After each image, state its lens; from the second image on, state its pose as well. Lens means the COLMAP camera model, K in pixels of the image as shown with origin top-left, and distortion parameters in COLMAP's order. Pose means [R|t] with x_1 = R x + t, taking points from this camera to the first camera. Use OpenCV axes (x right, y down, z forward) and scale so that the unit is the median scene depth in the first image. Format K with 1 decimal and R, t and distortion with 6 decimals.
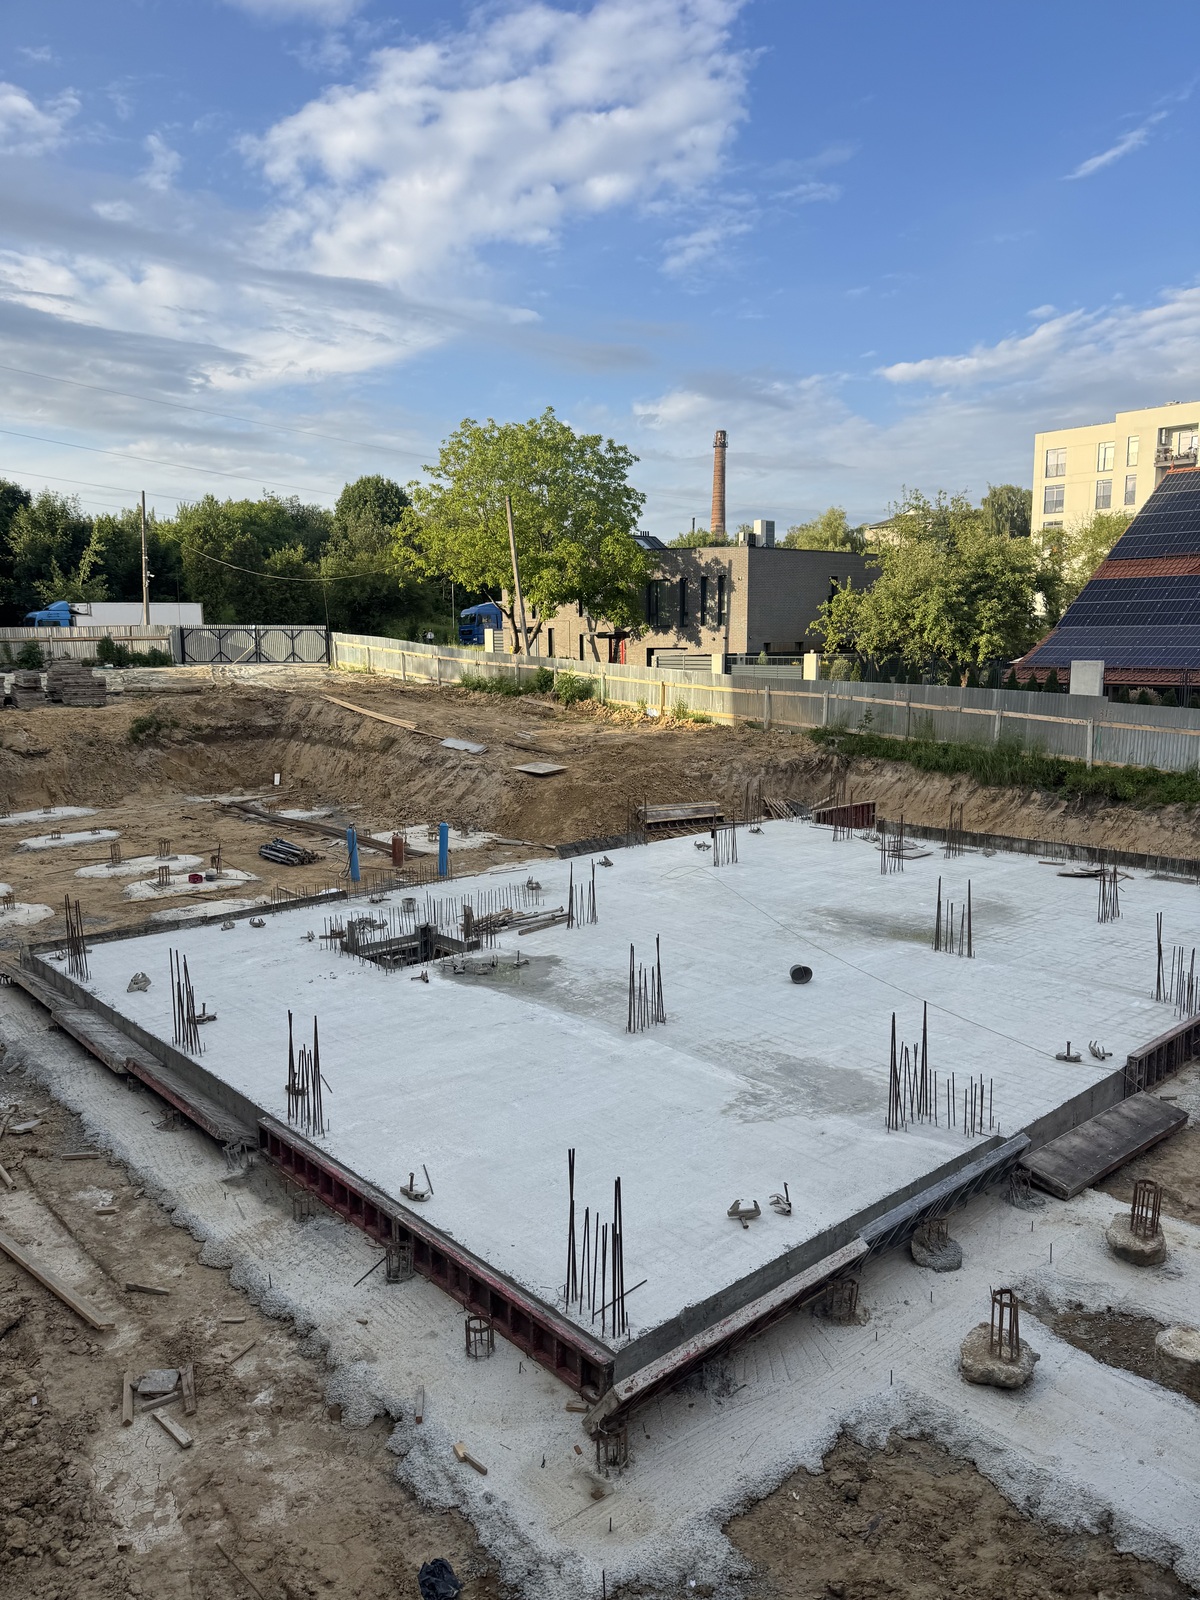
lens RADIAL K [[1128.9, 0, 613.9], [0, 1128.9, 809.3], [0, 0, 1]] dist [0.096999, -0.118791]
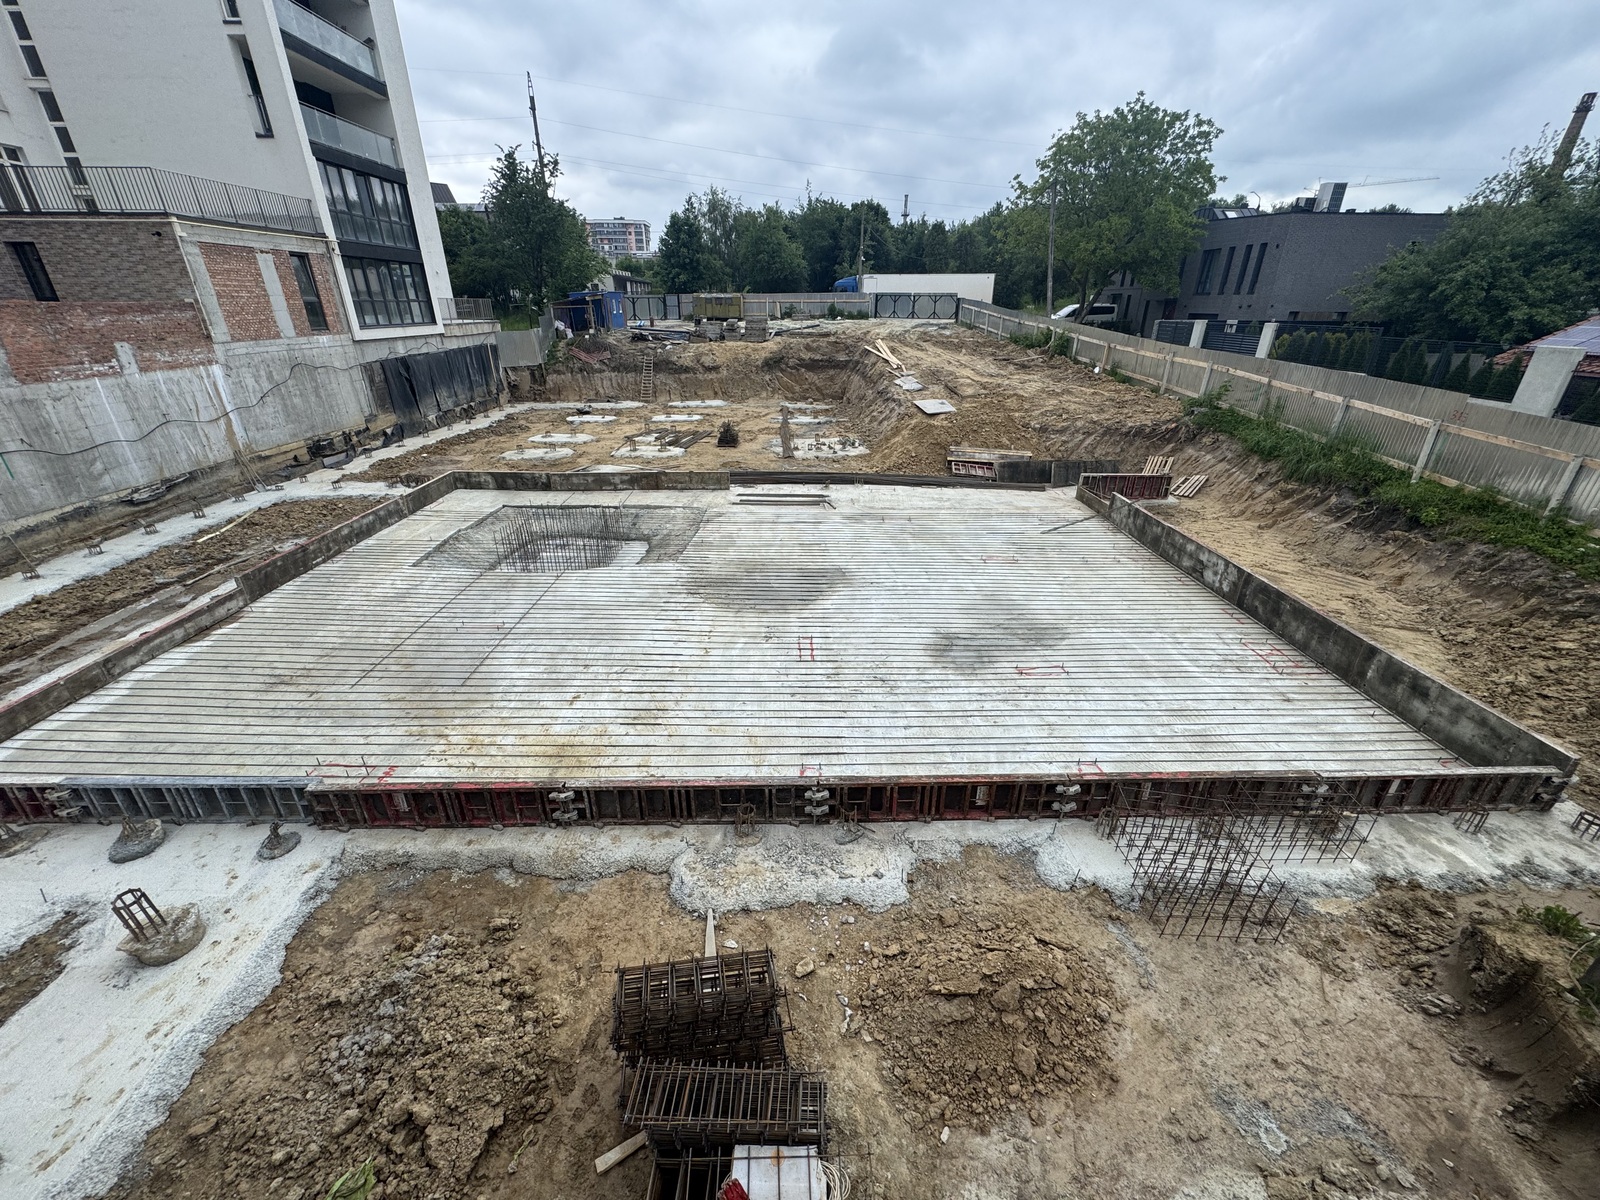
lens RADIAL K [[640.1, 0, 794.7], [0, 640.1, 602.4], [0, 0, 1]] dist [-0.003687, 0.000538]
pose [[0.746782, 0.294400, -0.596360, 0.284605], [-0.113316, 0.939901, 0.322096, -0.037809], [0.655344, -0.172958, 0.735261, 0.252558]]
